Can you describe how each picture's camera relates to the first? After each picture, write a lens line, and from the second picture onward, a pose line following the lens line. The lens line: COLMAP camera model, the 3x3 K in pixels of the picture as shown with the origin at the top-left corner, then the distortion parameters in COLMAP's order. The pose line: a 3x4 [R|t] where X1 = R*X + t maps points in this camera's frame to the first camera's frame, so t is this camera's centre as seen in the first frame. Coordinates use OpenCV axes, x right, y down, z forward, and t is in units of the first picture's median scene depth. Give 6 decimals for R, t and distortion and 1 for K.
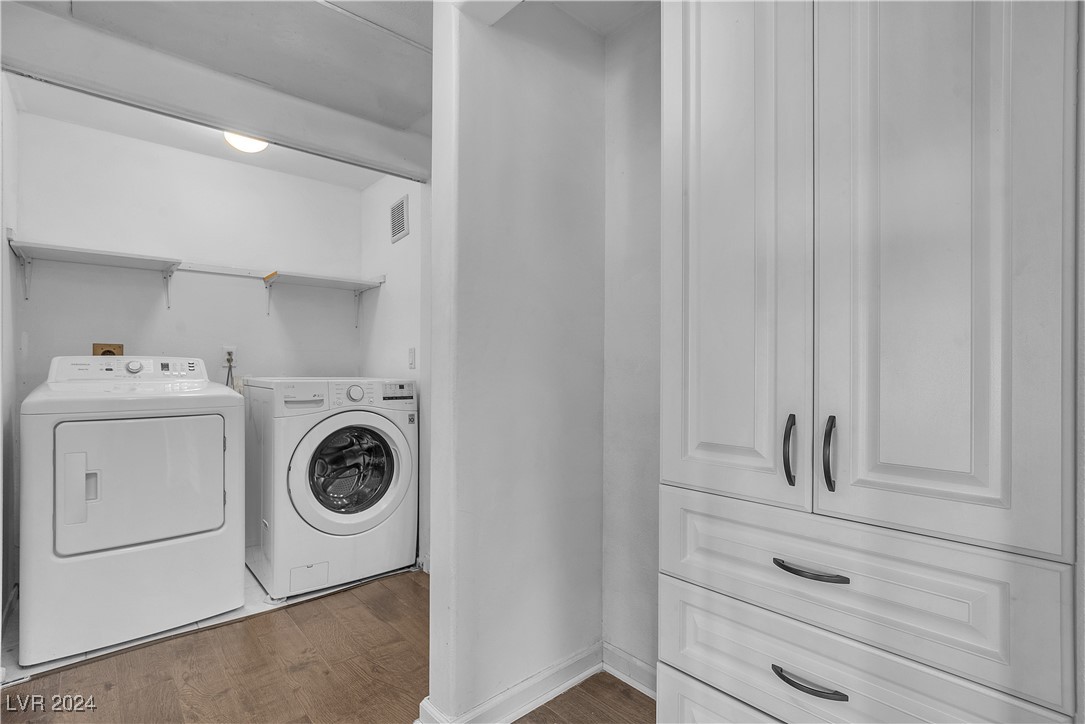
lens RADIAL K [[522.0, 0, 550.8], [0, 522.0, 363.9], [0, 0, 1]] dist [-0.015992, 0.003055]
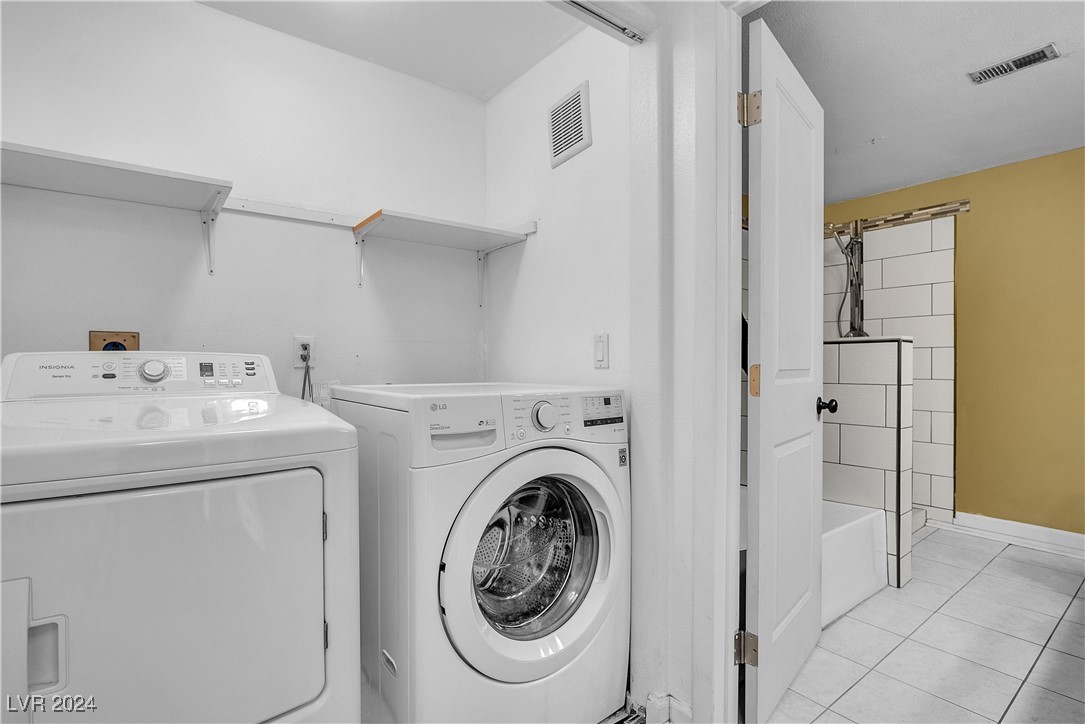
lens RADIAL K [[522.0, 0, 540.0], [0, 522.0, 364.7], [0, 0, 1]] dist [-0.015992, 0.003055]
pose [[0.997466, -0.008041, -0.070688, -0.328529], [0.008710, 0.999920, 0.009167, -0.001746], [0.070609, -0.009759, 0.997456, 0.443224]]
